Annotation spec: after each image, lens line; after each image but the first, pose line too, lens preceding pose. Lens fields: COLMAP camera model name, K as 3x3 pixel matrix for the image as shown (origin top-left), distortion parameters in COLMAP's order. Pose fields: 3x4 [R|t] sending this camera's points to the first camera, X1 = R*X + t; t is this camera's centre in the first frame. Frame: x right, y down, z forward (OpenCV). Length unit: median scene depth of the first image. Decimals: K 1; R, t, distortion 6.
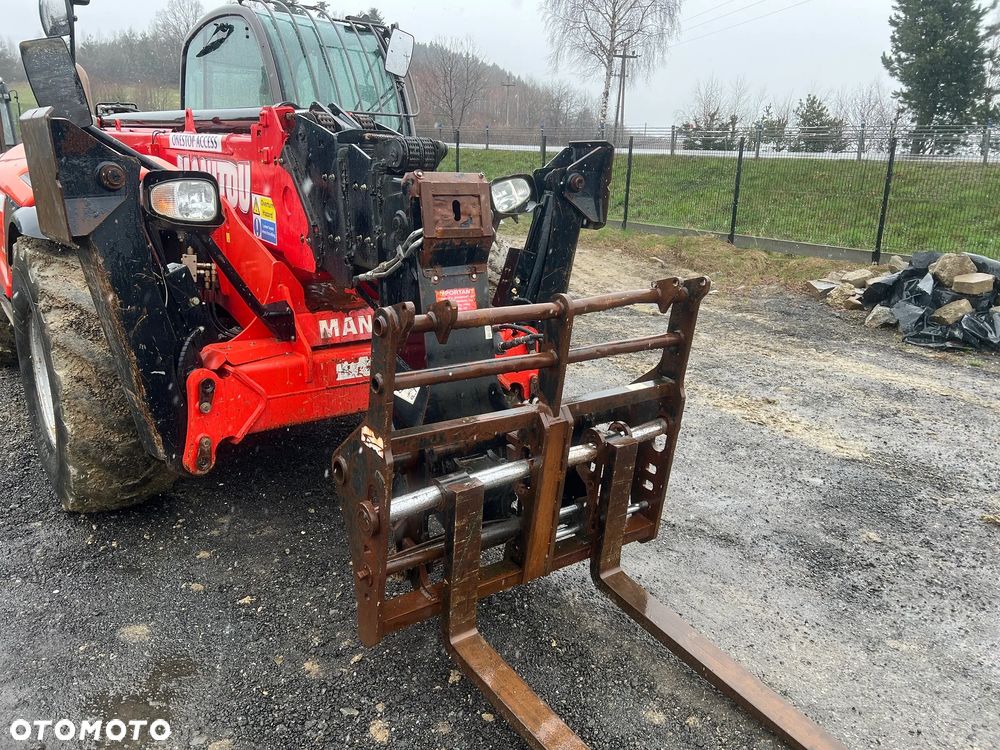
lens RADIAL K [[791.1, 0, 470.0], [0, 791.1, 393.8], [0, 0, 1]] dist [0.058194, -0.061367]
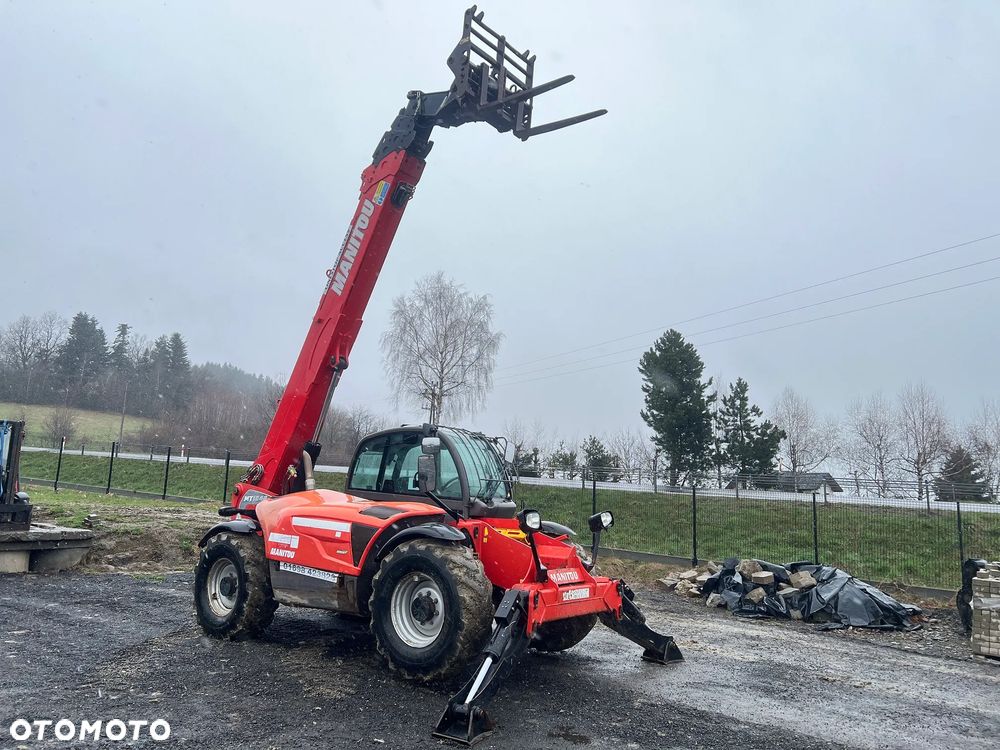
lens RADIAL K [[733.2, 0, 518.6], [0, 733.2, 378.9], [0, 0, 1]] dist [0.060802, -0.076541]
pose [[0.957764, 0.059395, 0.281353, -0.306231], [0.060878, 0.914375, -0.400266, 0.066791], [-0.281036, 0.400489, 0.872140, -0.349237]]
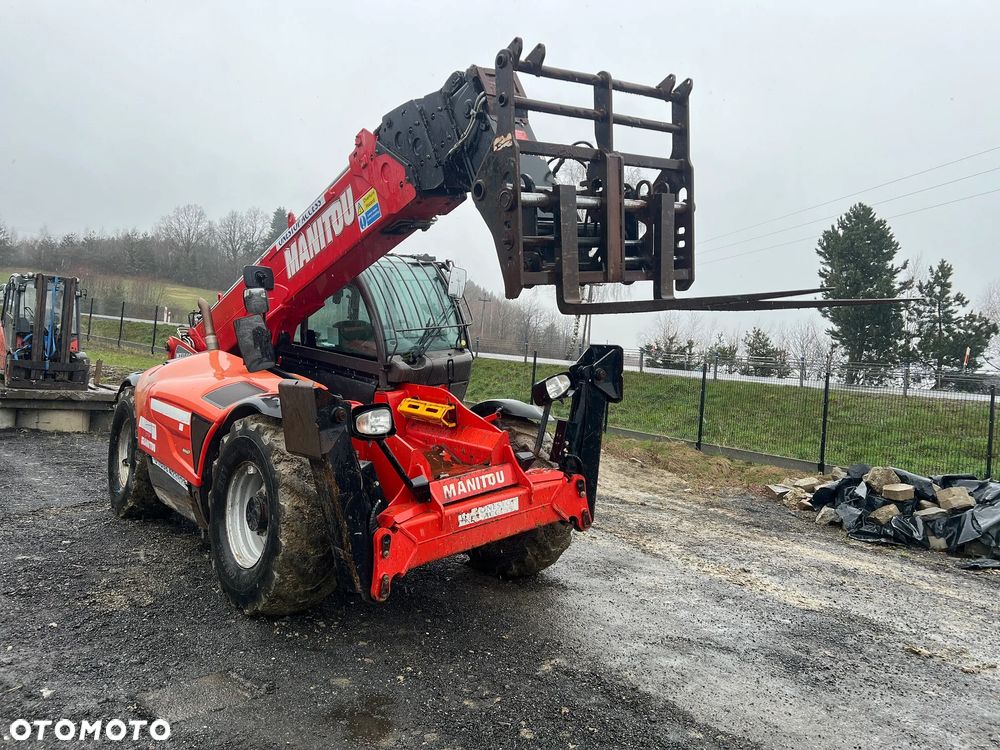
lens RADIAL K [[766.7, 0, 500.9], [0, 766.7, 370.3], [0, 0, 1]] dist [0.076132, -0.086363]
pose [[0.996274, 0.056547, 0.065115, -0.068514], [-0.036424, 0.960286, -0.276630, 0.035868], [-0.078172, 0.273228, 0.958768, -0.148161]]
